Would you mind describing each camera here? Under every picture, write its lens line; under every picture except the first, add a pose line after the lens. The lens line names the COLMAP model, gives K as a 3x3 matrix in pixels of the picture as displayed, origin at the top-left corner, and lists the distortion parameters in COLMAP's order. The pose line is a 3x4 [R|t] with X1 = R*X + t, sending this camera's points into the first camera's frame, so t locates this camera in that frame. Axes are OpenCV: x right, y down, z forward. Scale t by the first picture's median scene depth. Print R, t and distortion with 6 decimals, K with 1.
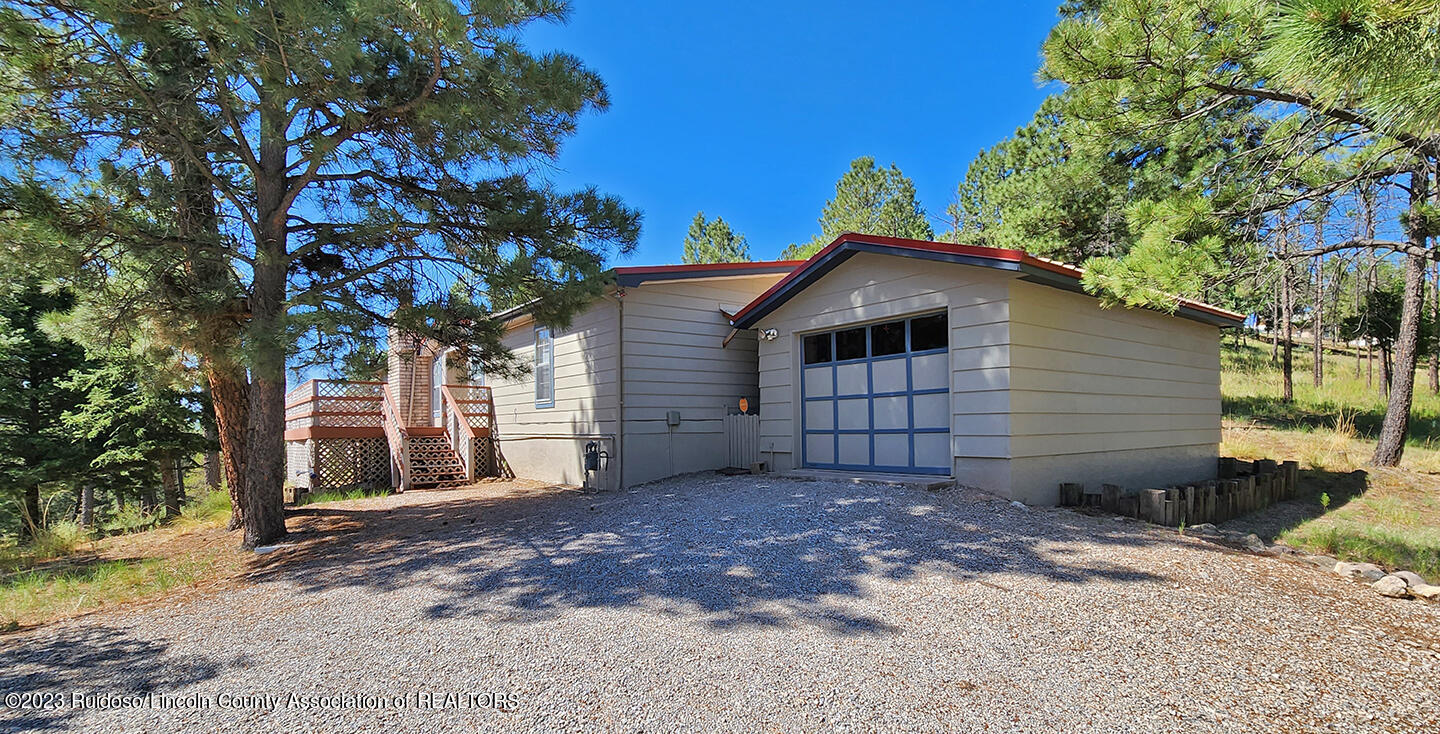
lens RADIAL K [[682.6, 0, 706.6], [0, 682.6, 448.2], [0, 0, 1]] dist [0.002162, 0.000269]
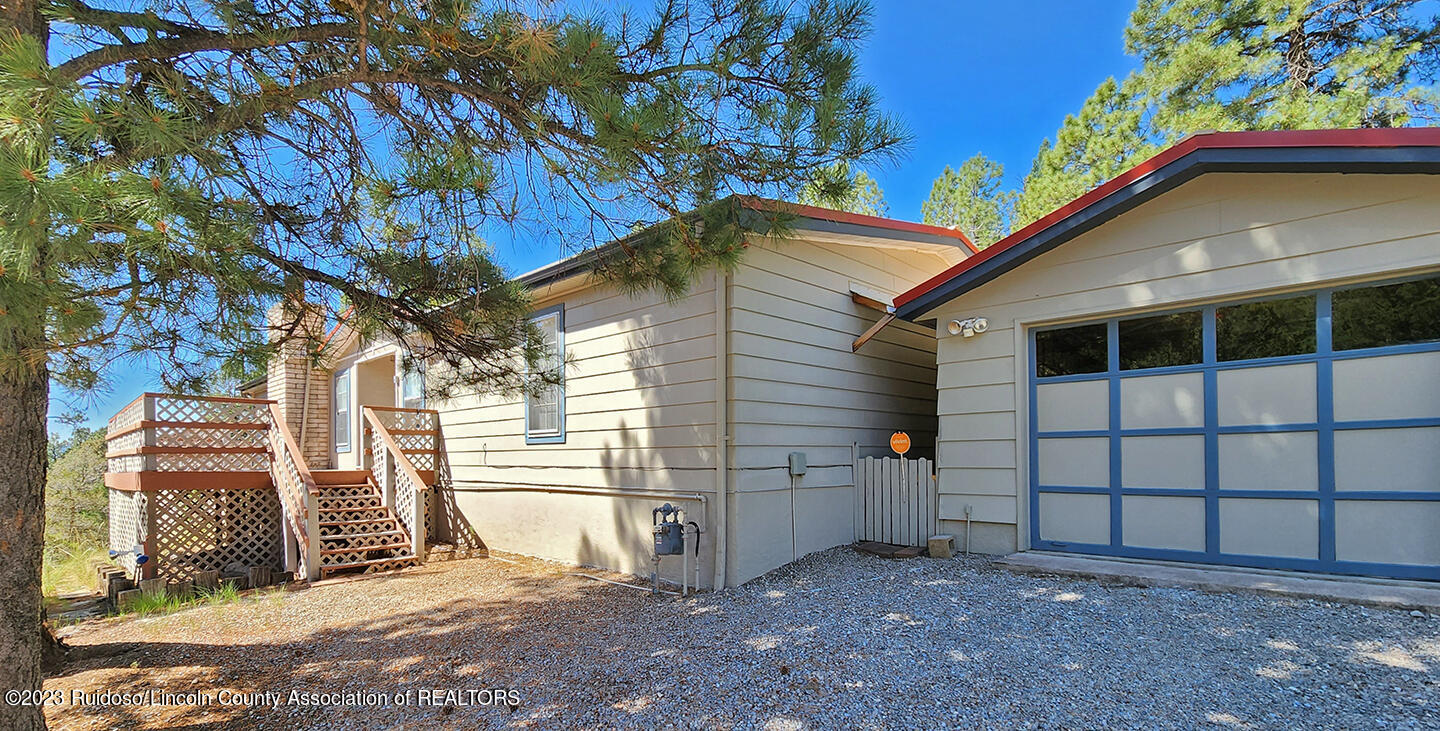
lens RADIAL K [[667.0, 0, 684.2], [0, 667.0, 469.8], [0, 0, 1]] dist [0.002034, -0.000477]
pose [[0.990658, 0.001875, 0.136356, -0.222859], [-0.000141, 0.999919, -0.012728, -0.030780], [-0.136369, 0.012589, 0.990578, 0.423552]]
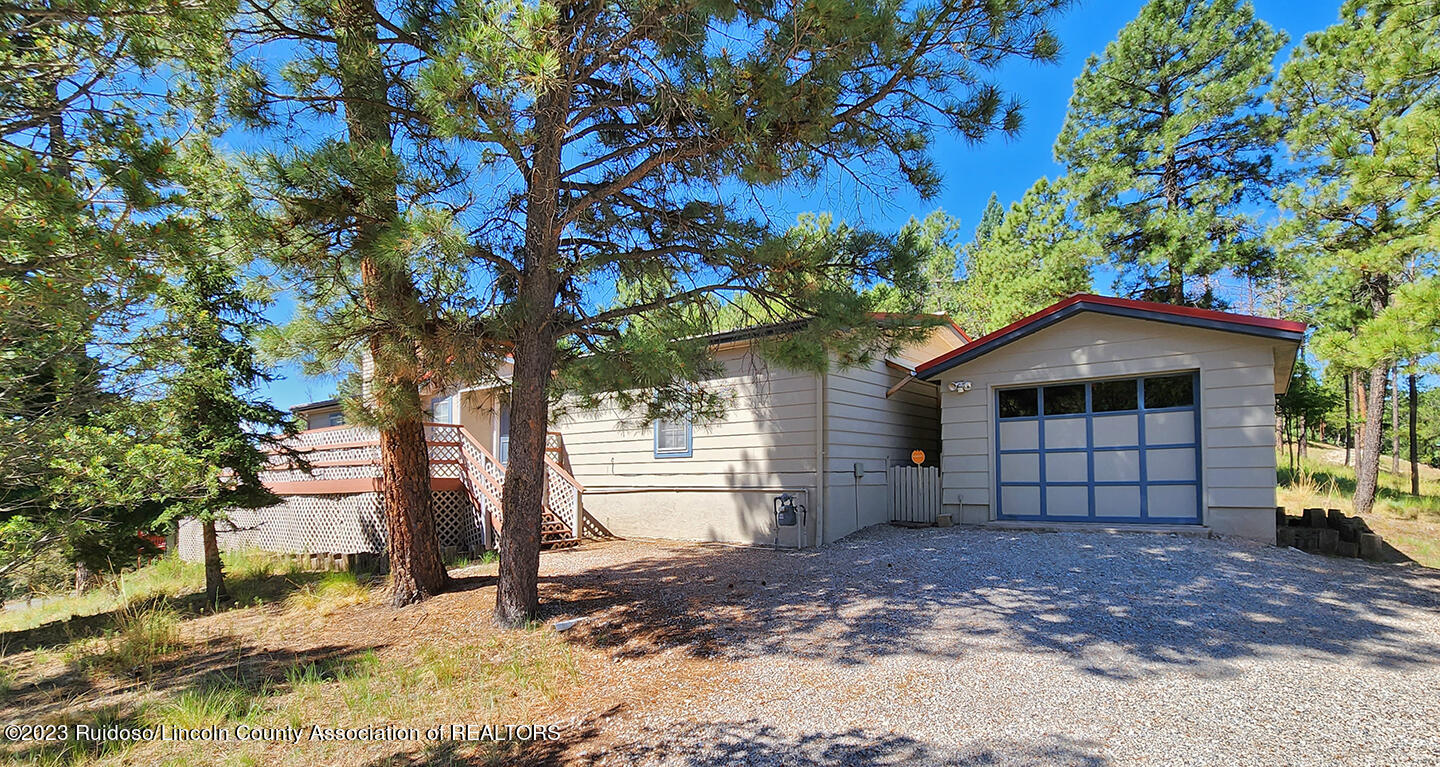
lens RADIAL K [[718.5, 0, 719.7], [0, 718.5, 479.5], [0, 0, 1]] dist [0.002881, 0.000355]
pose [[0.964266, 0.002821, 0.264921, -0.495199], [0.005652, 0.999497, -0.031216, -0.000010], [-0.264875, 0.031598, 0.963765, 0.076154]]
